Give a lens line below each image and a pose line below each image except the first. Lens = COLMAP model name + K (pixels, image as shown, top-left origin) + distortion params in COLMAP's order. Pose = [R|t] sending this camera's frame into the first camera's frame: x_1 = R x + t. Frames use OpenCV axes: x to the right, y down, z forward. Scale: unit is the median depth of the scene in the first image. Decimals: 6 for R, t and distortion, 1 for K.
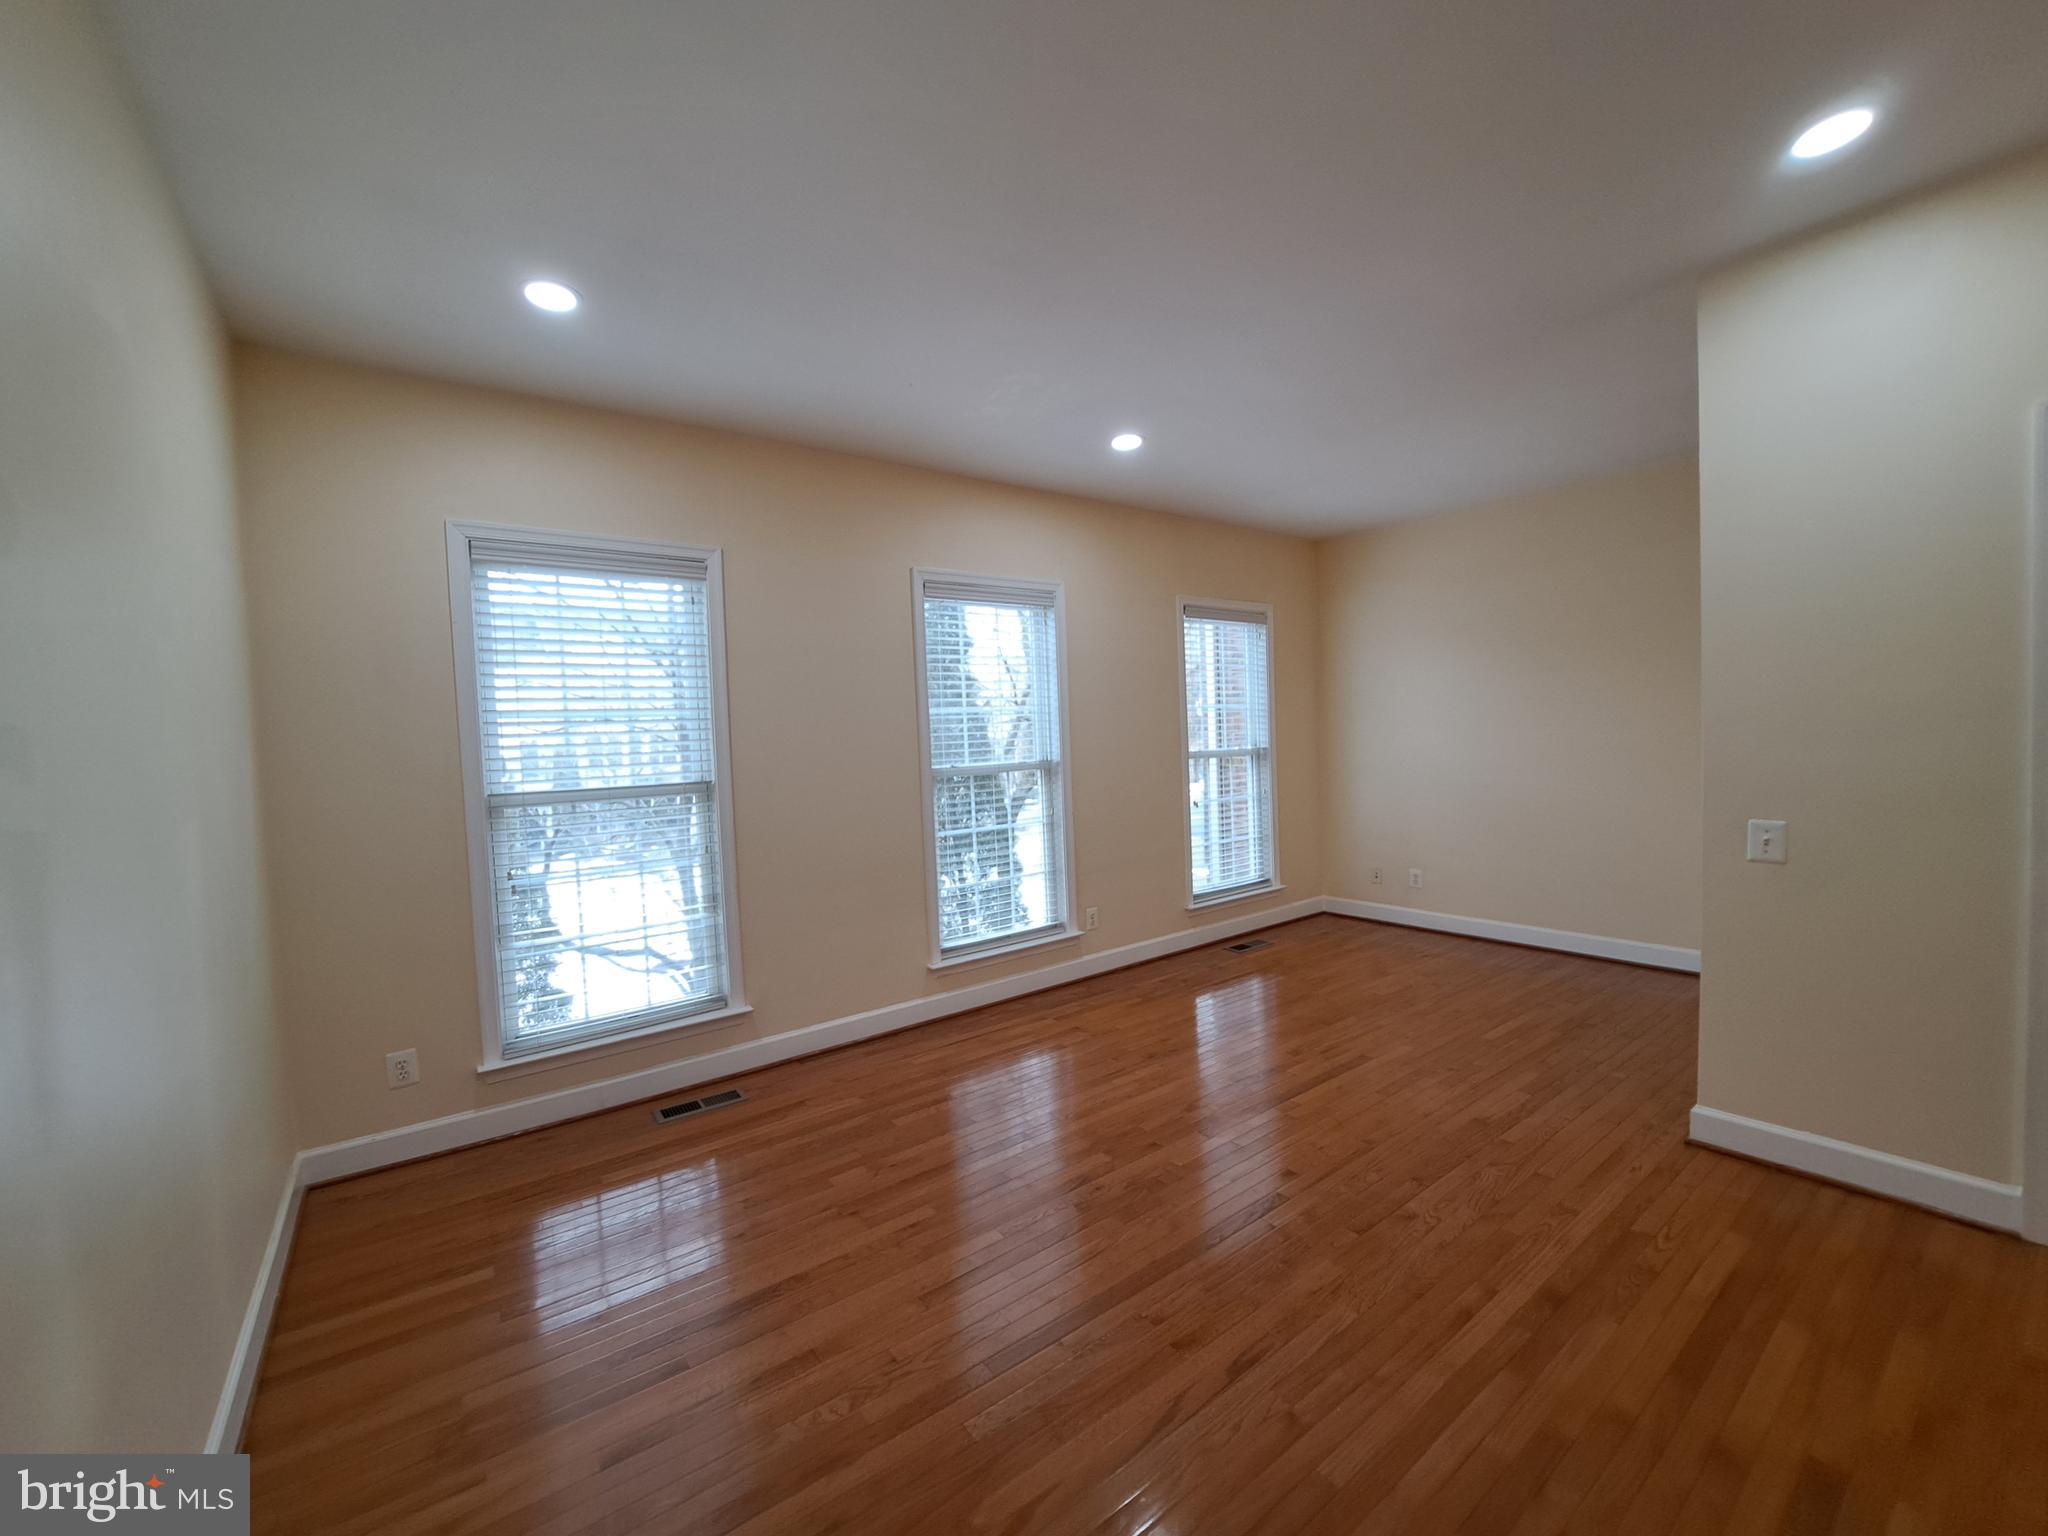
lens RADIAL K [[819.8, 0, 1025.9], [0, 819.8, 785.7], [0, 0, 1]] dist [-0.018188, 0.000580]
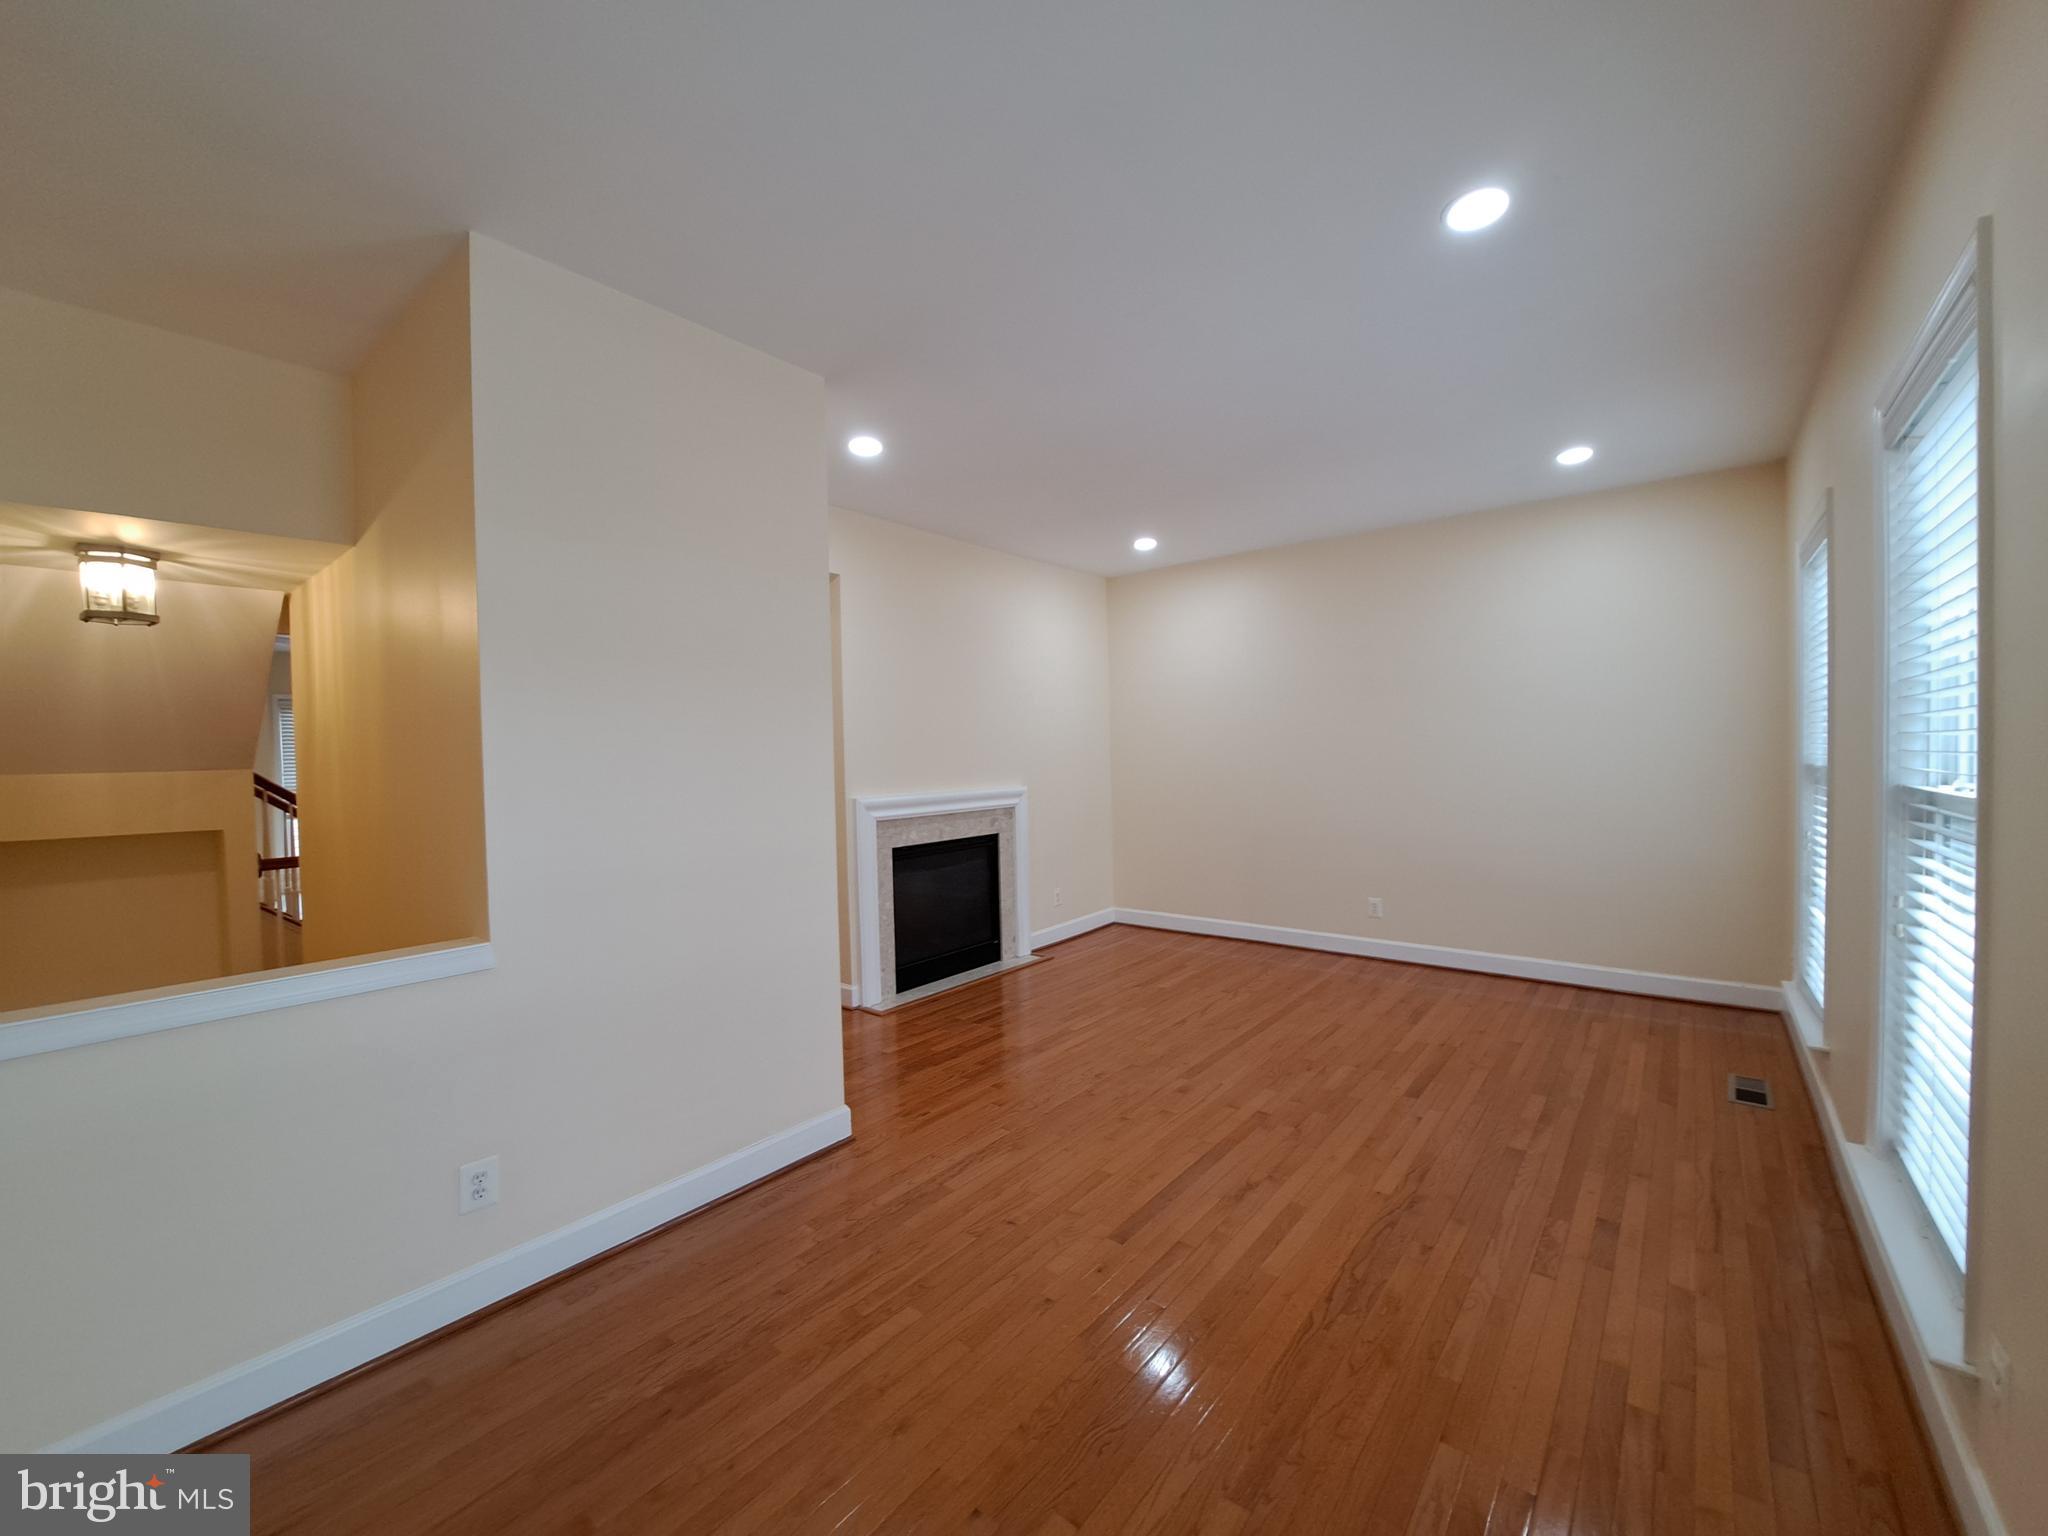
lens RADIAL K [[819.8, 0, 1022.3], [0, 819.8, 765.7], [0, 0, 1]] dist [-0.018188, 0.000580]
pose [[-0.967879, 0.063590, -0.243241, 0.744297], [0.043853, 0.995354, 0.085720, -0.140710], [0.247561, 0.072300, -0.966171, 1.879300]]
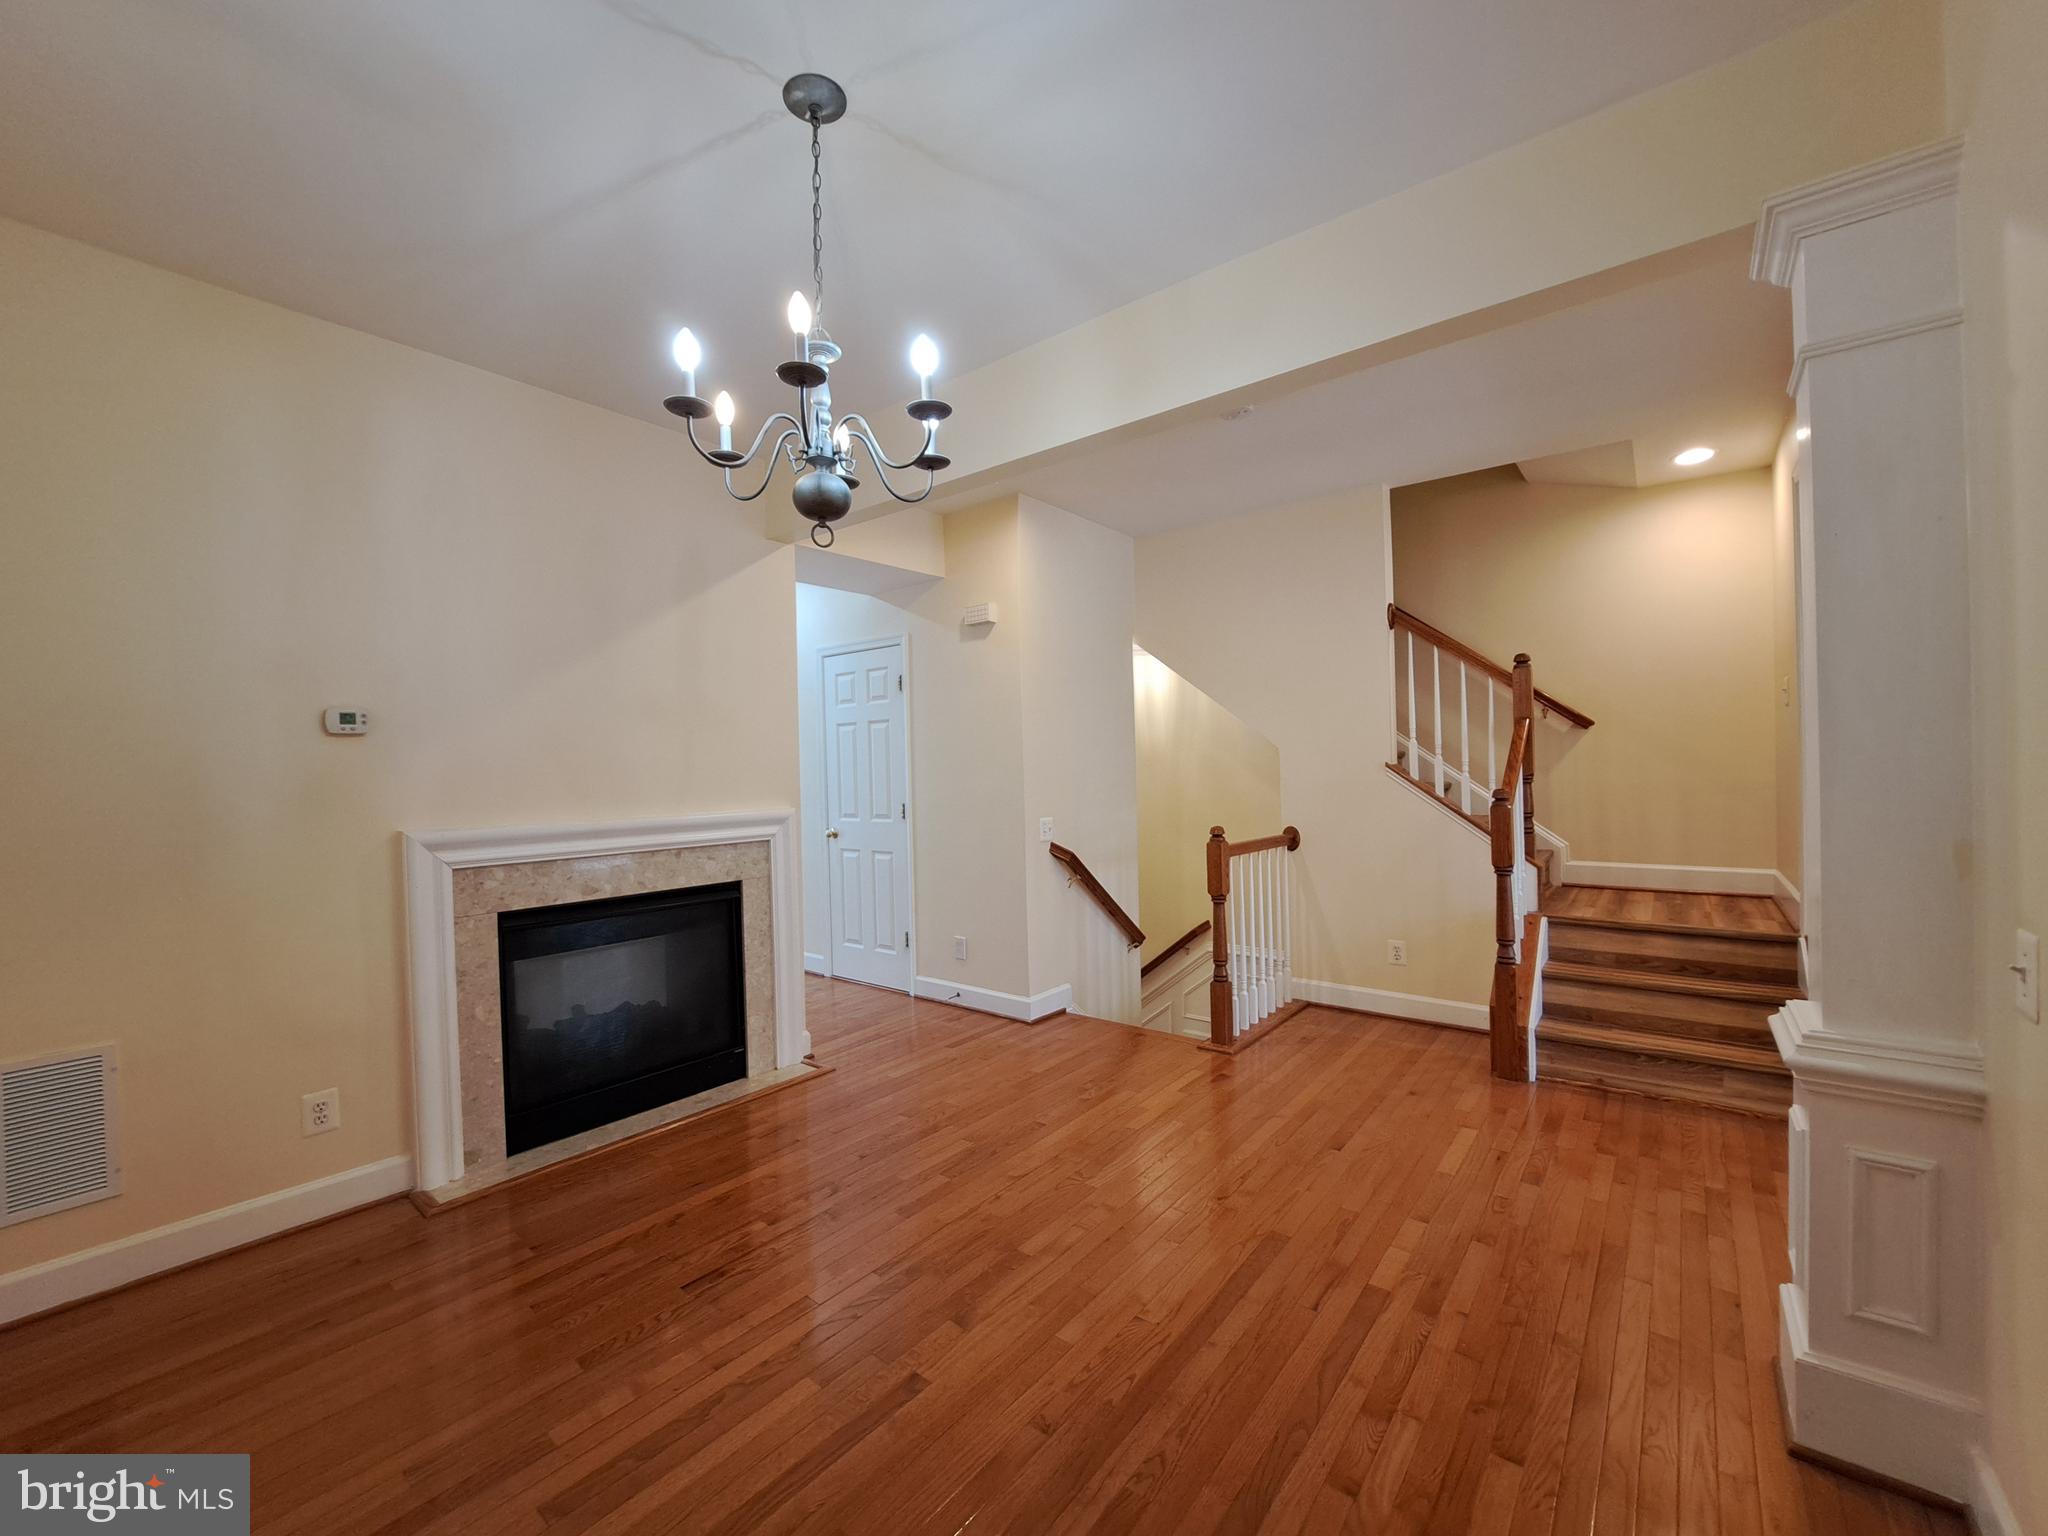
lens RADIAL K [[819.8, 0, 1013.9], [0, 819.8, 778.7], [0, 0, 1]] dist [-0.018188, 0.000580]
pose [[-0.970245, 0.072298, -0.231078, 0.234881], [0.056678, 0.995680, 0.073540, -0.046259], [0.235396, 0.058255, -0.970152, 1.333156]]
